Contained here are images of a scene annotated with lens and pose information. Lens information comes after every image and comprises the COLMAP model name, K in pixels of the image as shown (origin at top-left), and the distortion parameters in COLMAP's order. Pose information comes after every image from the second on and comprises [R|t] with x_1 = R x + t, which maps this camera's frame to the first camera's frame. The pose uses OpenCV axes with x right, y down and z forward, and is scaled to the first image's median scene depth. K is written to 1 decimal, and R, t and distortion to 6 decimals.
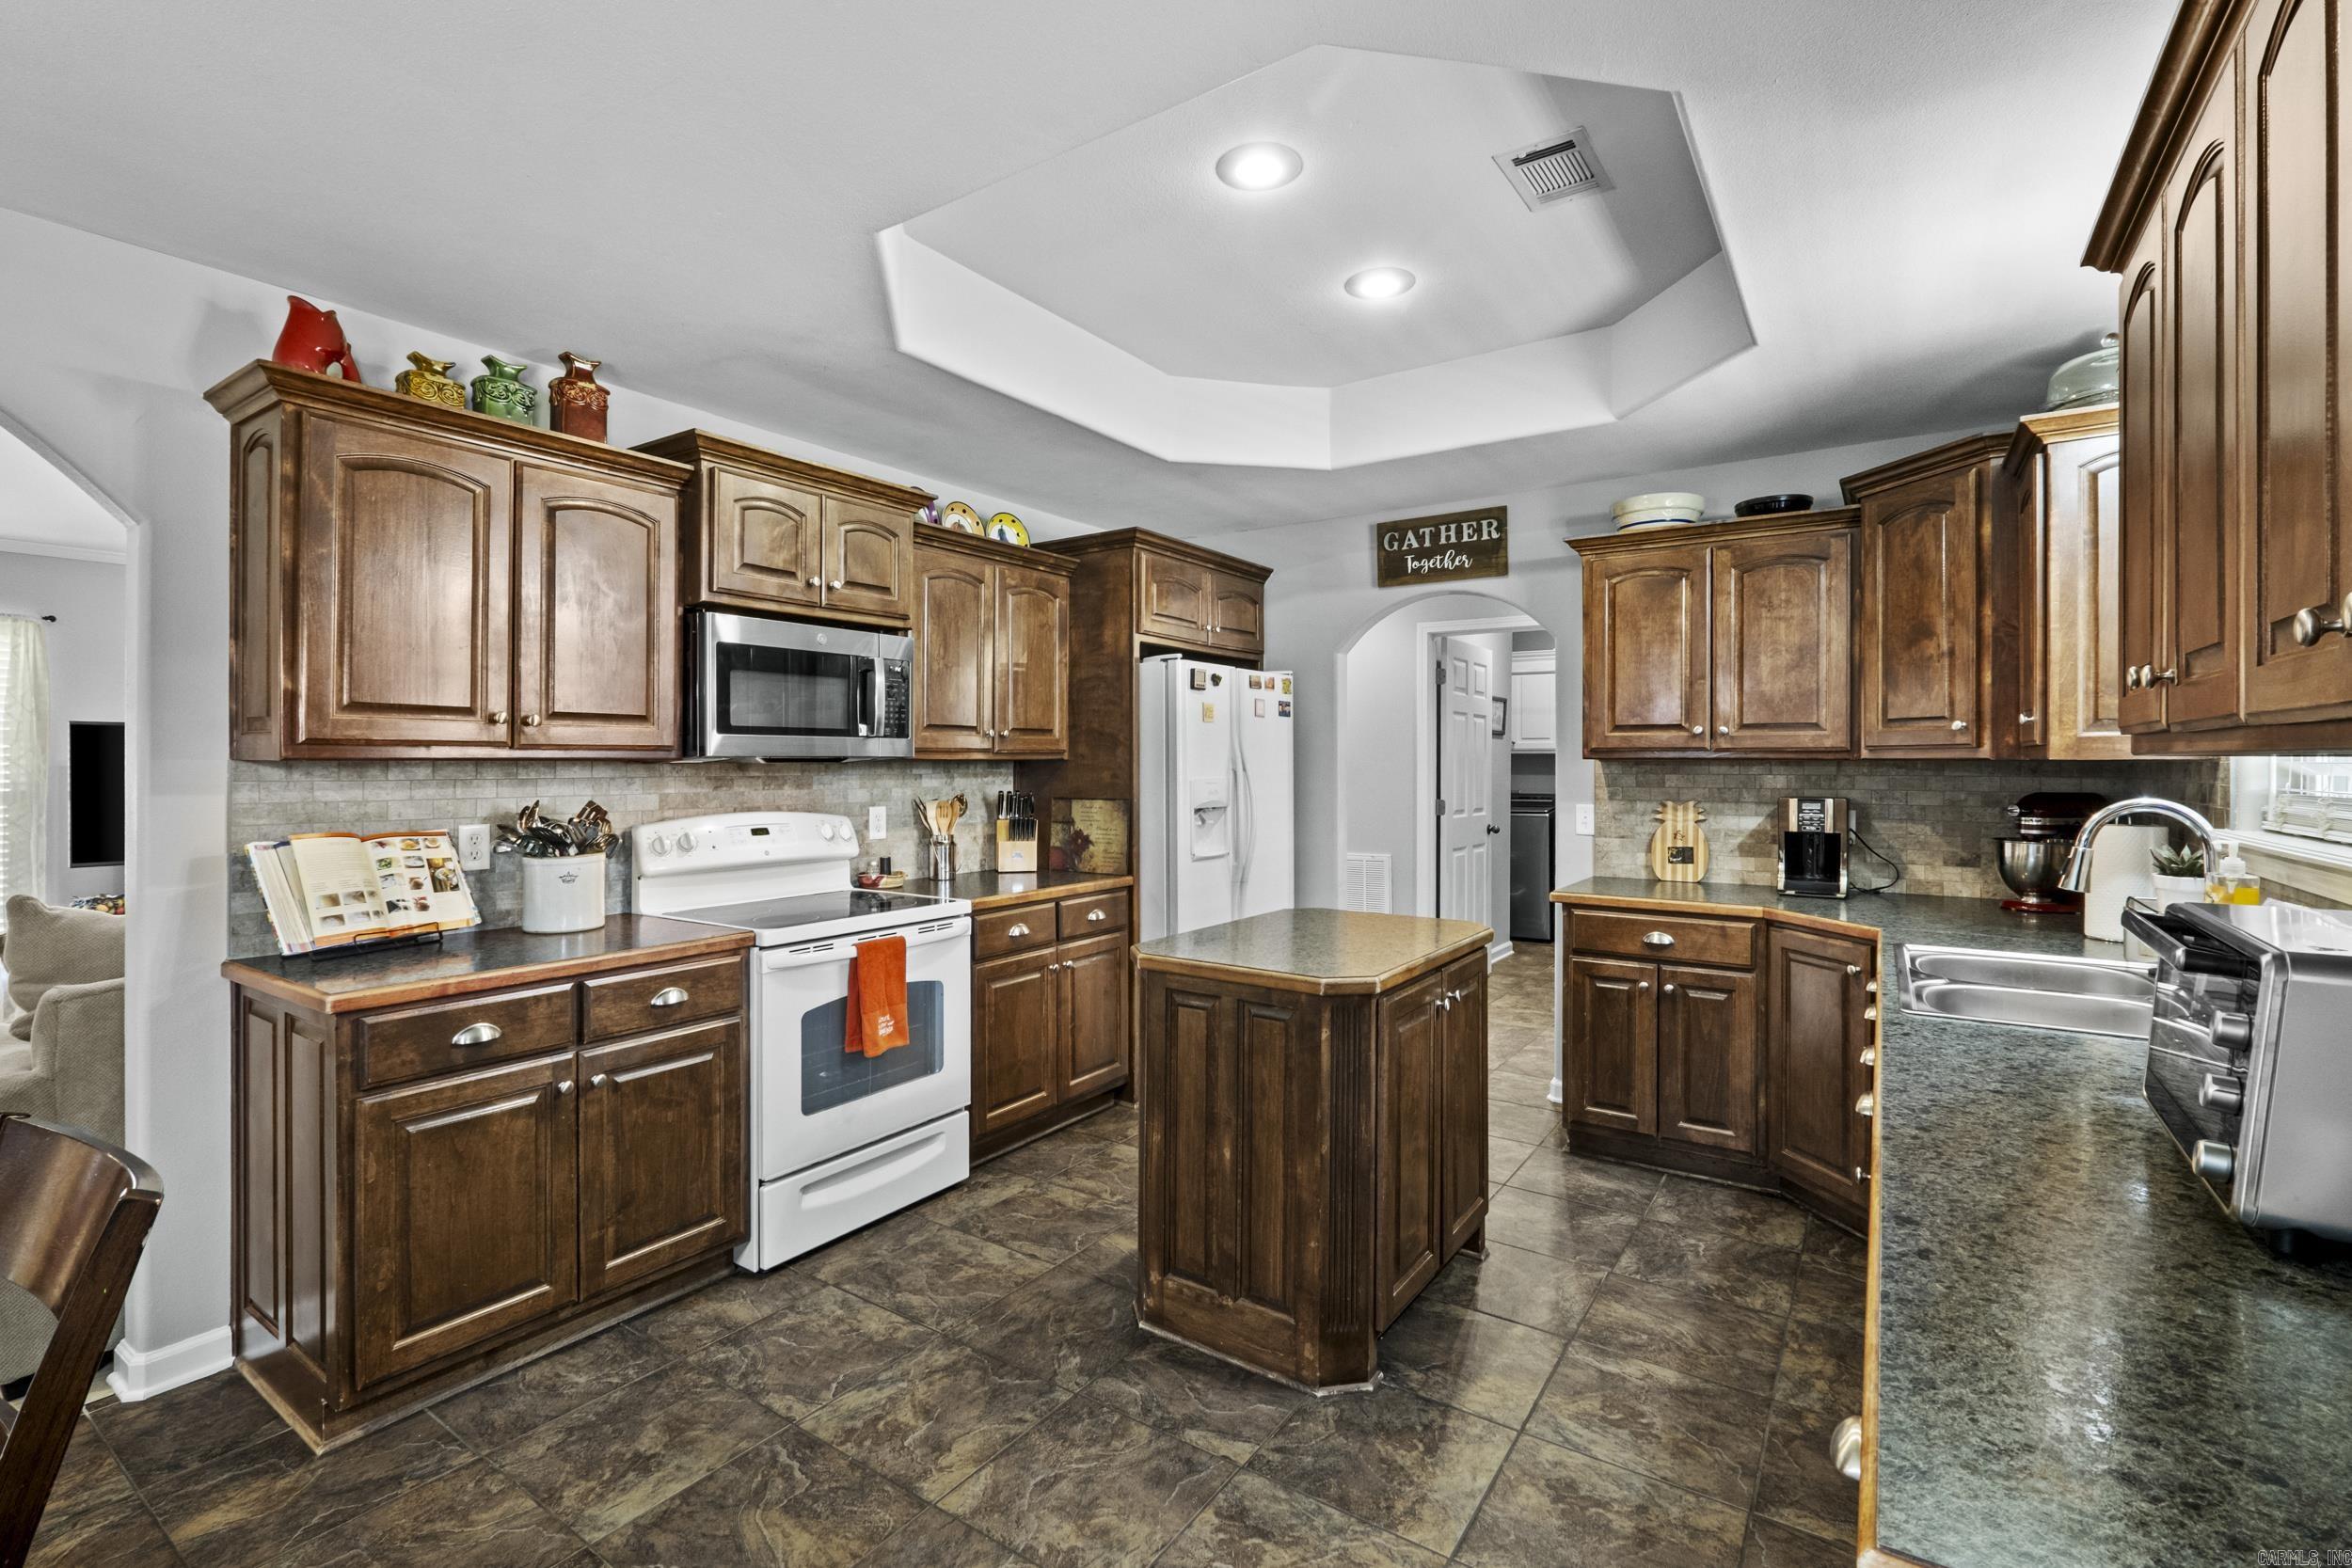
lens RADIAL K [[1045.9, 0, 1163.2], [0, 1045.9, 763.8], [0, 0, 1]] dist [-0.004402, -0.000156]
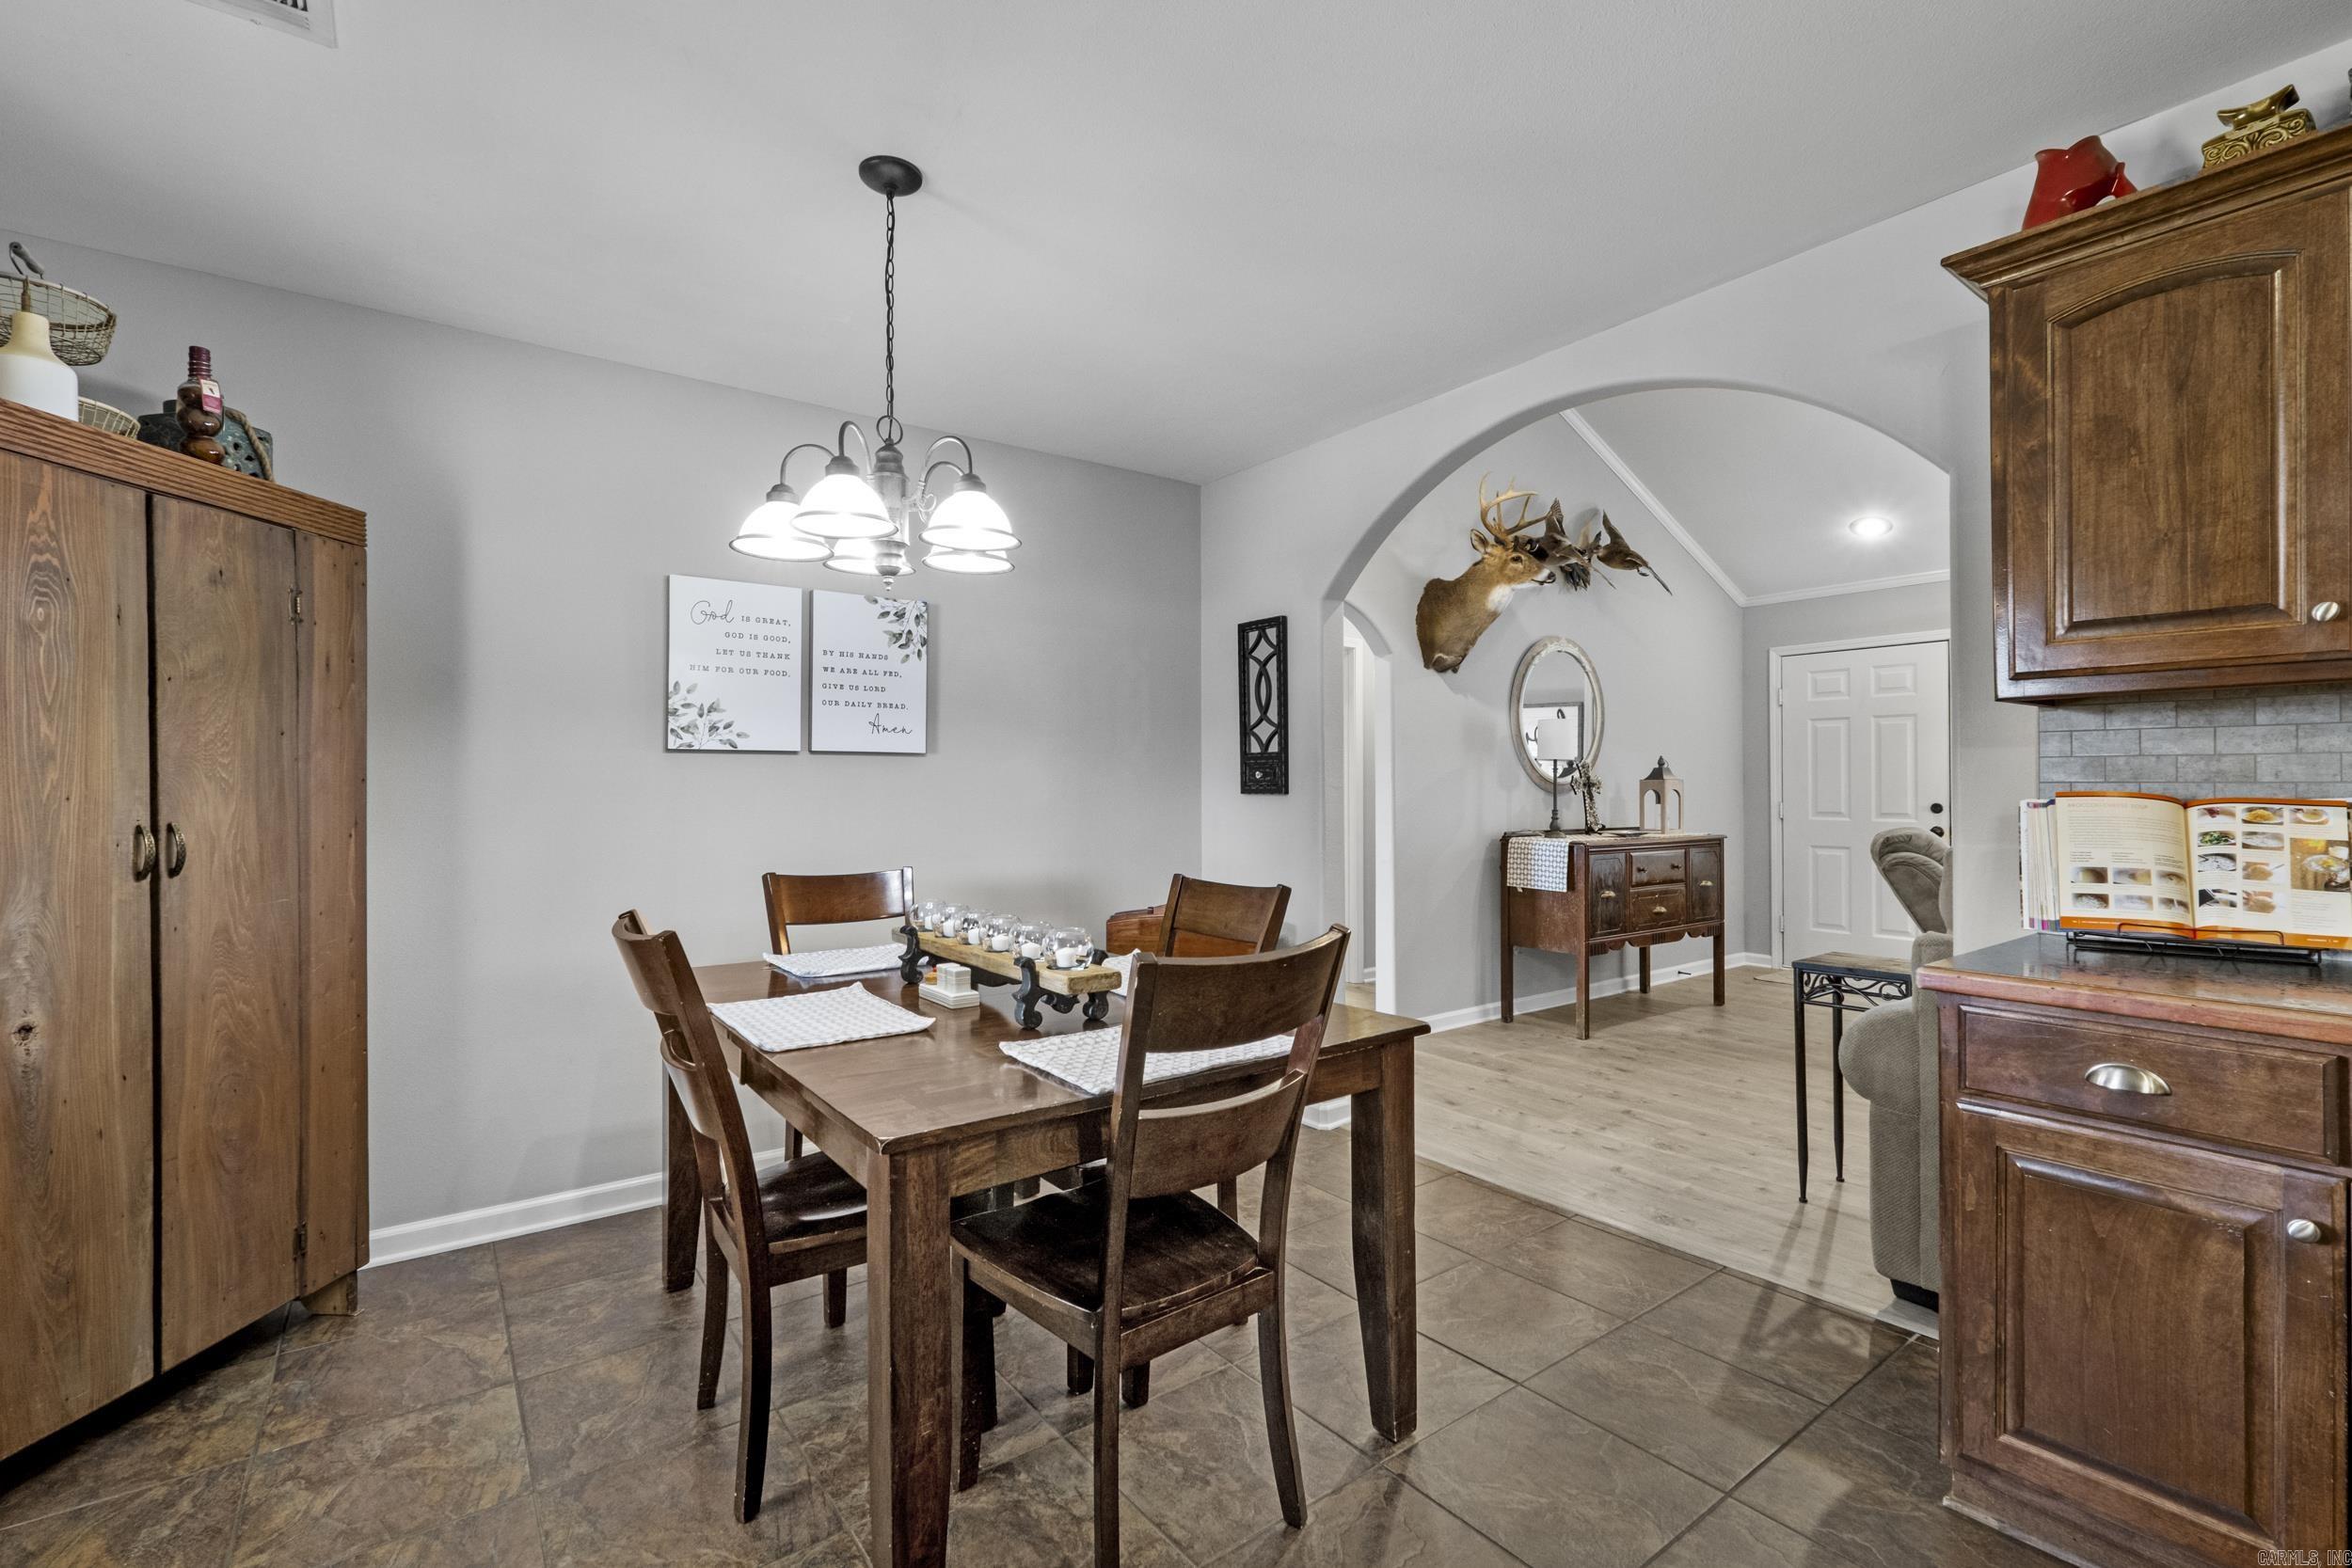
lens RADIAL K [[1037.9, 0, 1164.4], [0, 1037.9, 780.5], [0, 0, 1]] dist [0.000648, 0.000444]
pose [[-0.327138, -0.002661, -0.944973, 0.127326], [0.001824, 0.999992, -0.003447, 0.042056], [0.944975, -0.002851, -0.327131, 0.410089]]
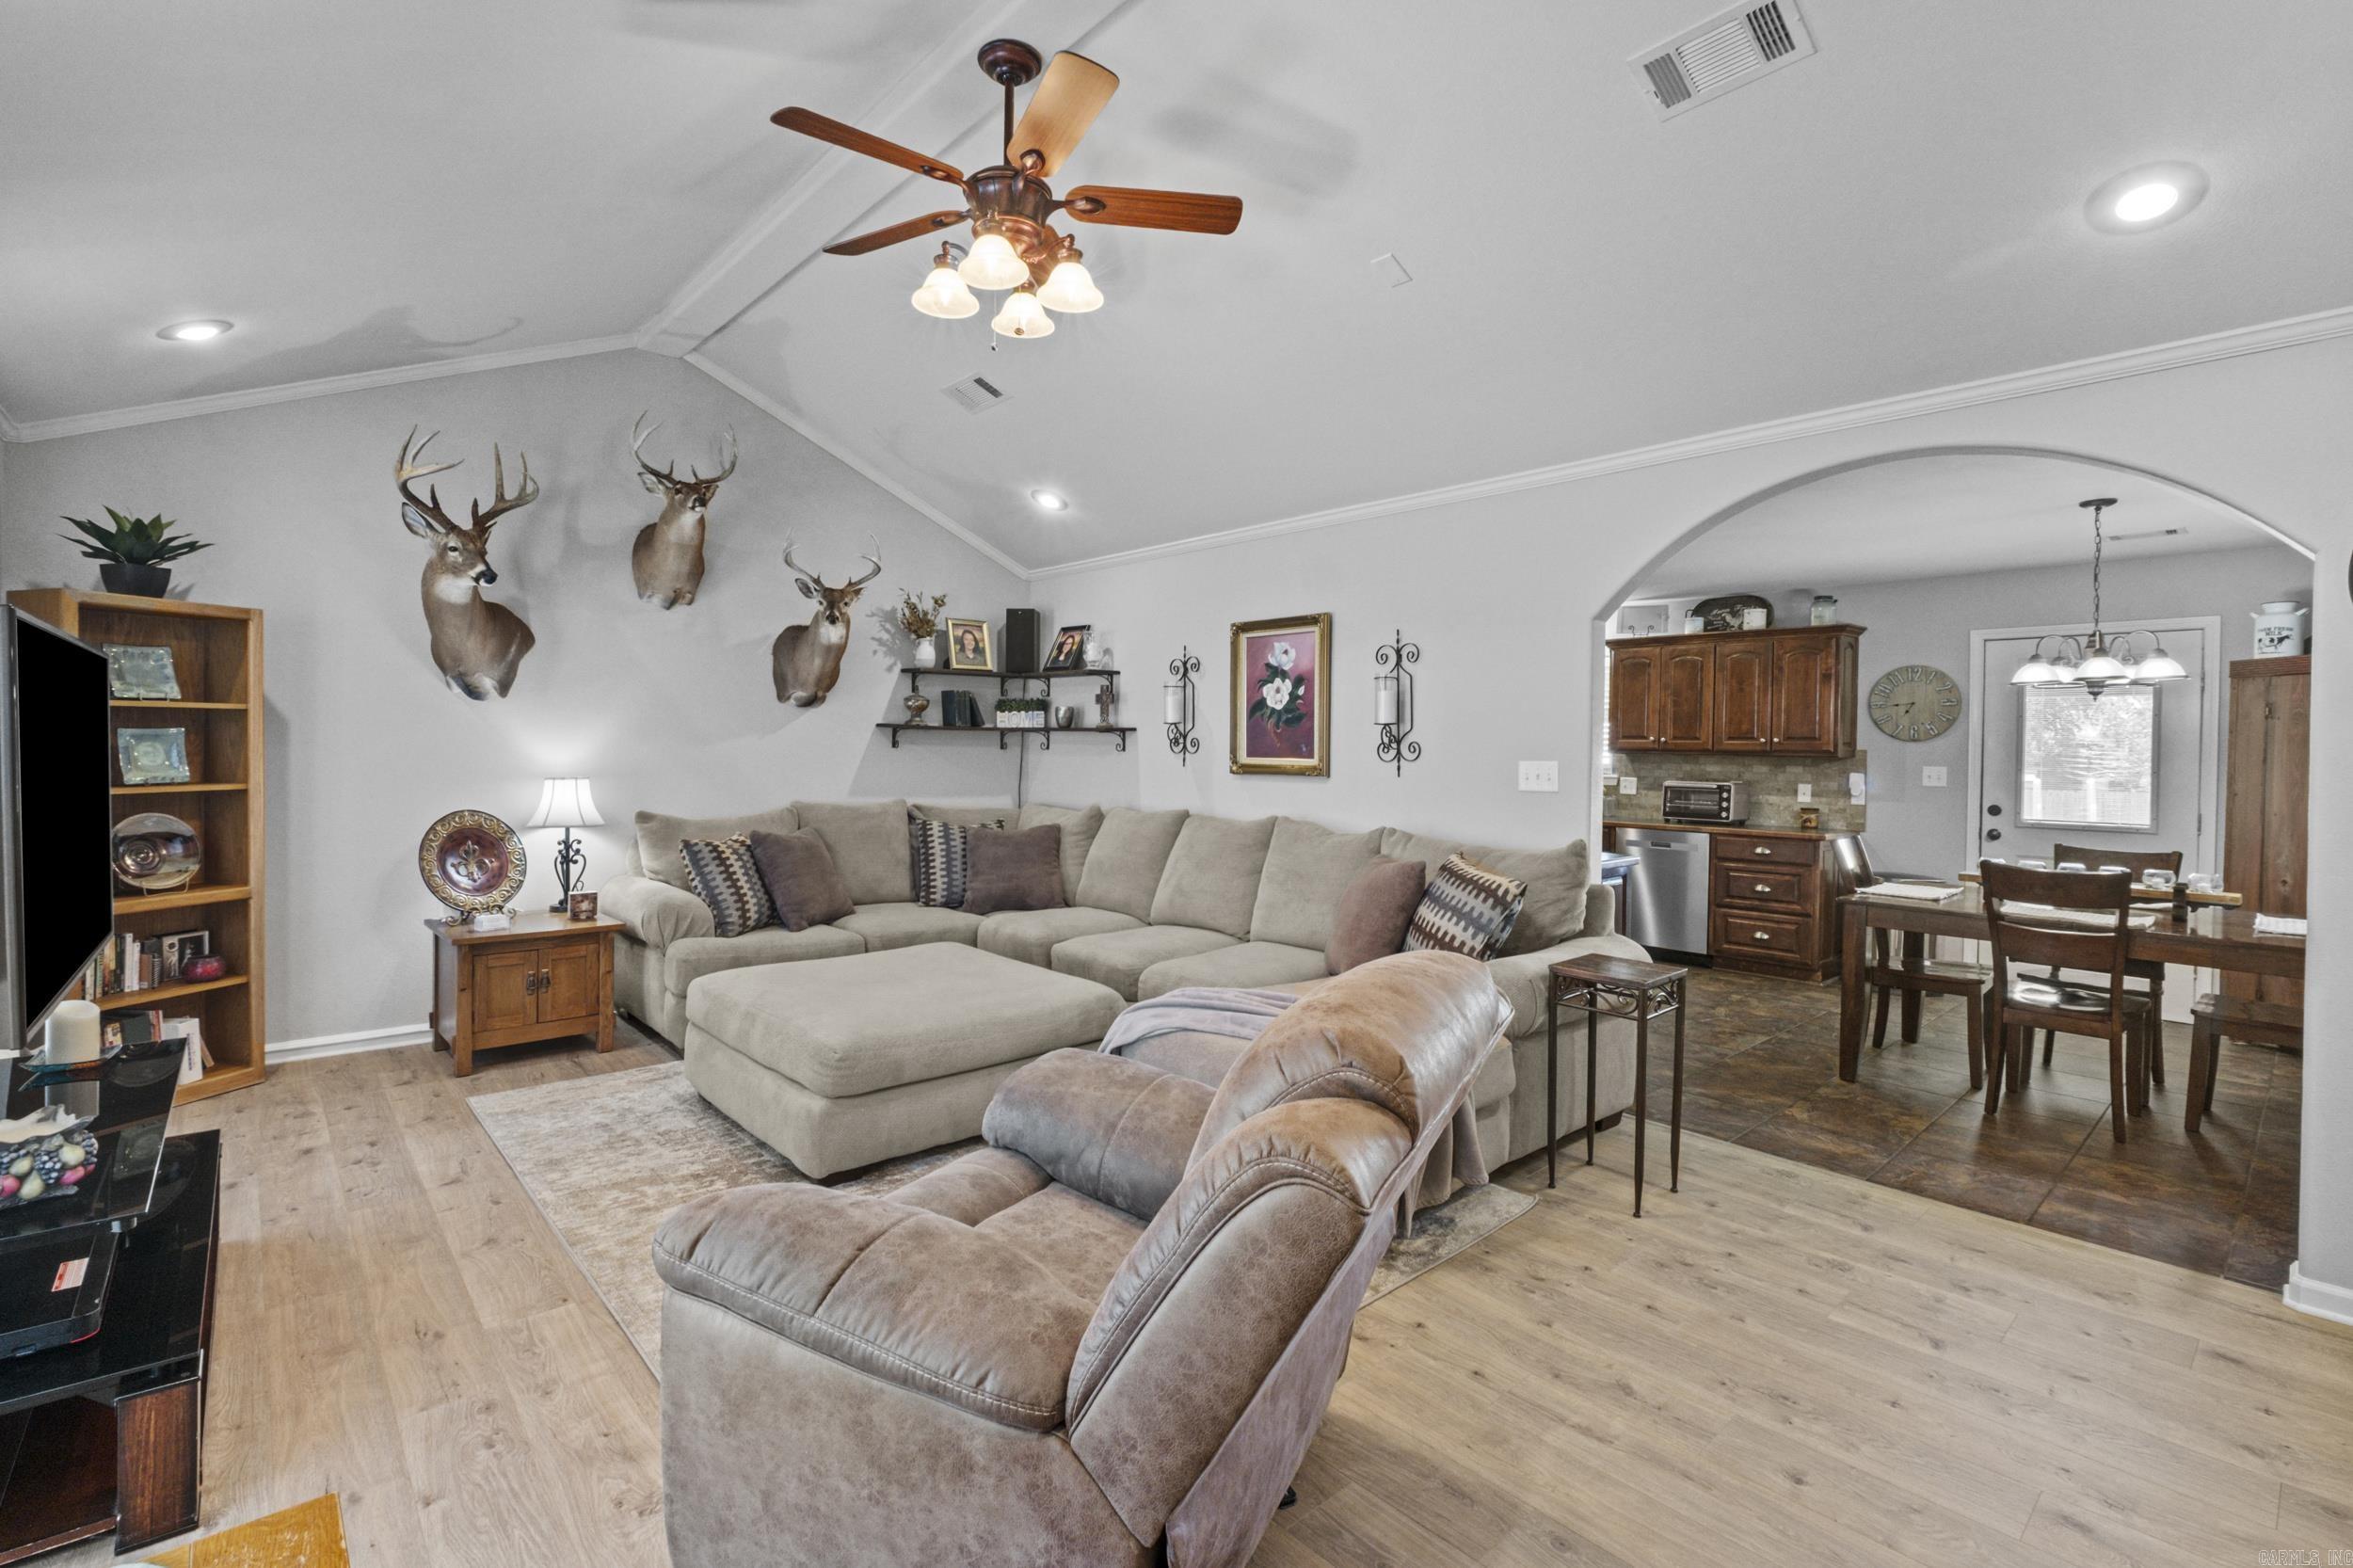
lens RADIAL K [[1056.5, 0, 1149.0], [0, 1056.5, 756.1], [0, 0, 1]] dist [-0.007722, 0.000324]
pose [[0.247975, -0.003013, 0.968762, -1.957724], [-0.012794, 0.999898, 0.006385, 0.000283], [-0.968682, -0.013978, 0.247911, 0.870060]]
